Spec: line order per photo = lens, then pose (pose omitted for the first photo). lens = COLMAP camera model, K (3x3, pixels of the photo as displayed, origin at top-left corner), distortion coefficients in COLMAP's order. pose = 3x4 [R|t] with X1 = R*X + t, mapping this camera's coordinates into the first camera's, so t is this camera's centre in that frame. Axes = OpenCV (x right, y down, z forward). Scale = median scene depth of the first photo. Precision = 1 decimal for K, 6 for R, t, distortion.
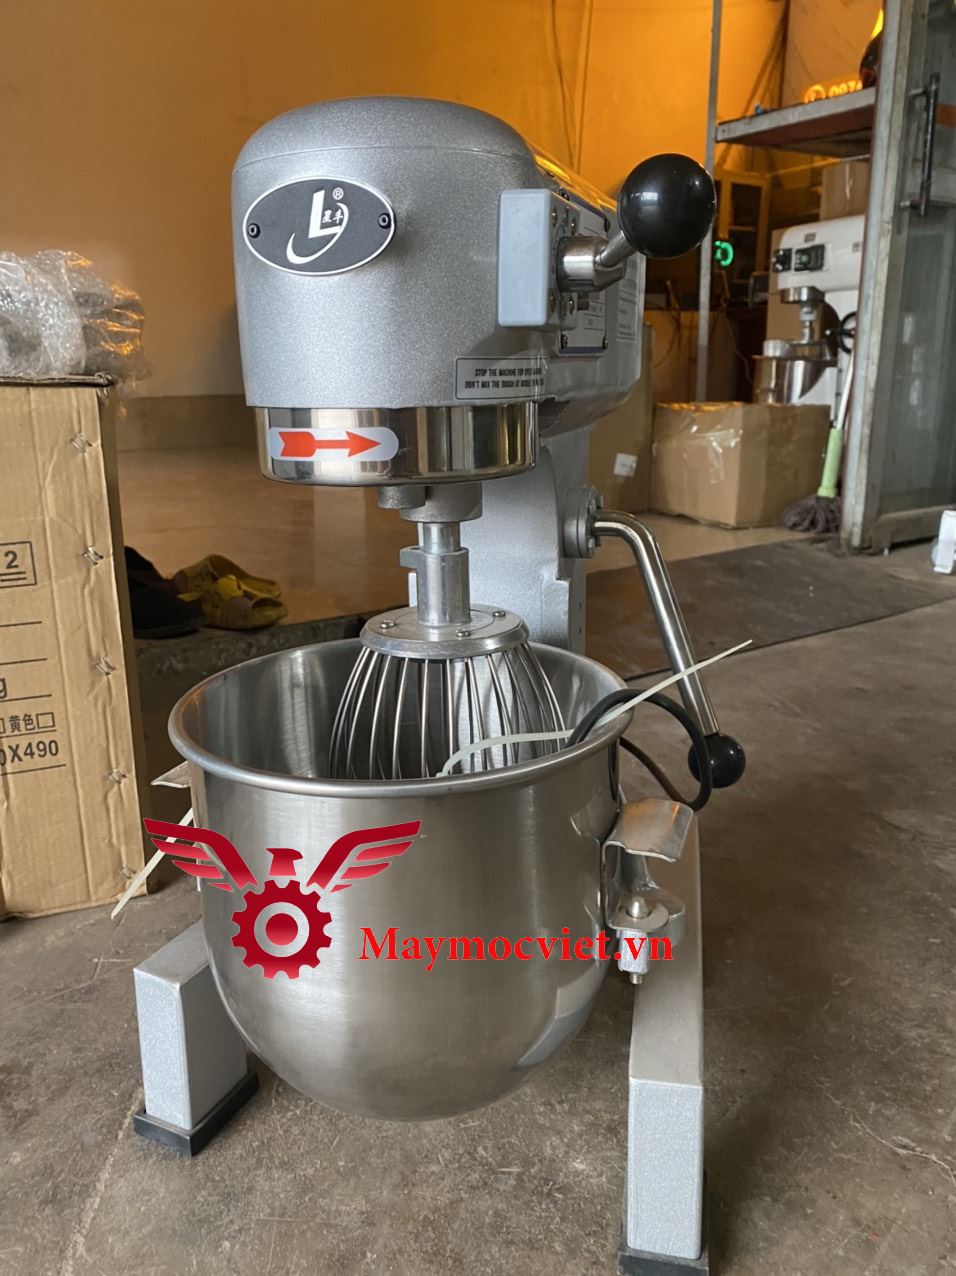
lens RADIAL K [[1018.3, 0, 478.3], [0, 1018.3, 623.3], [0, 0, 1]] dist [-0.004625, 0.004659]
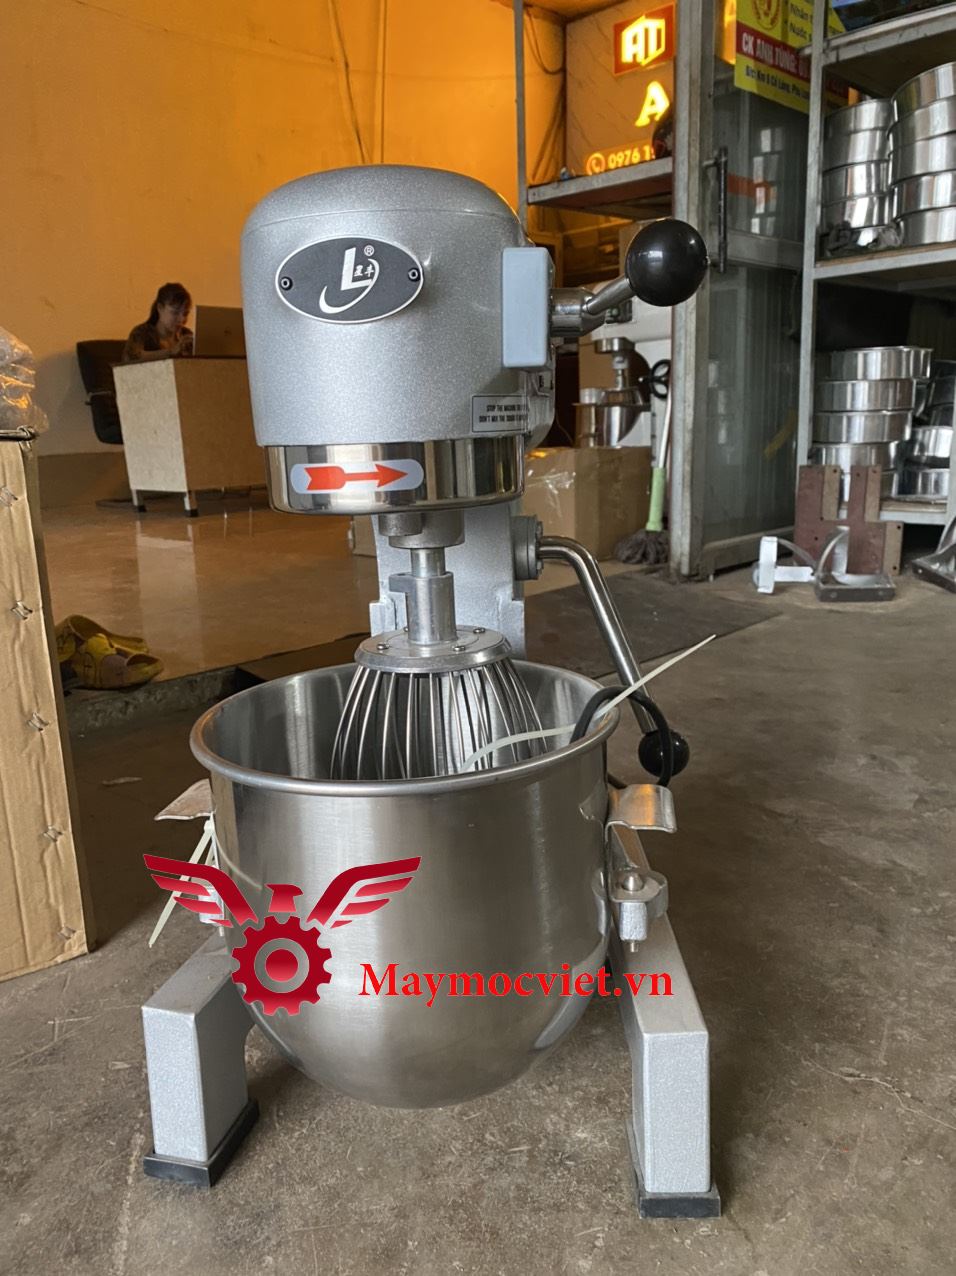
lens RADIAL K [[1019.9, 0, 478.0], [0, 1019.9, 638.0], [0, 0, 1]] dist [0.003035, -0.005510]
pose [[0.980010, -0.064939, 0.188054, -0.163814], [0.071898, 0.996948, -0.030421, 0.027597], [-0.185504, 0.043334, 0.981688, -0.064461]]
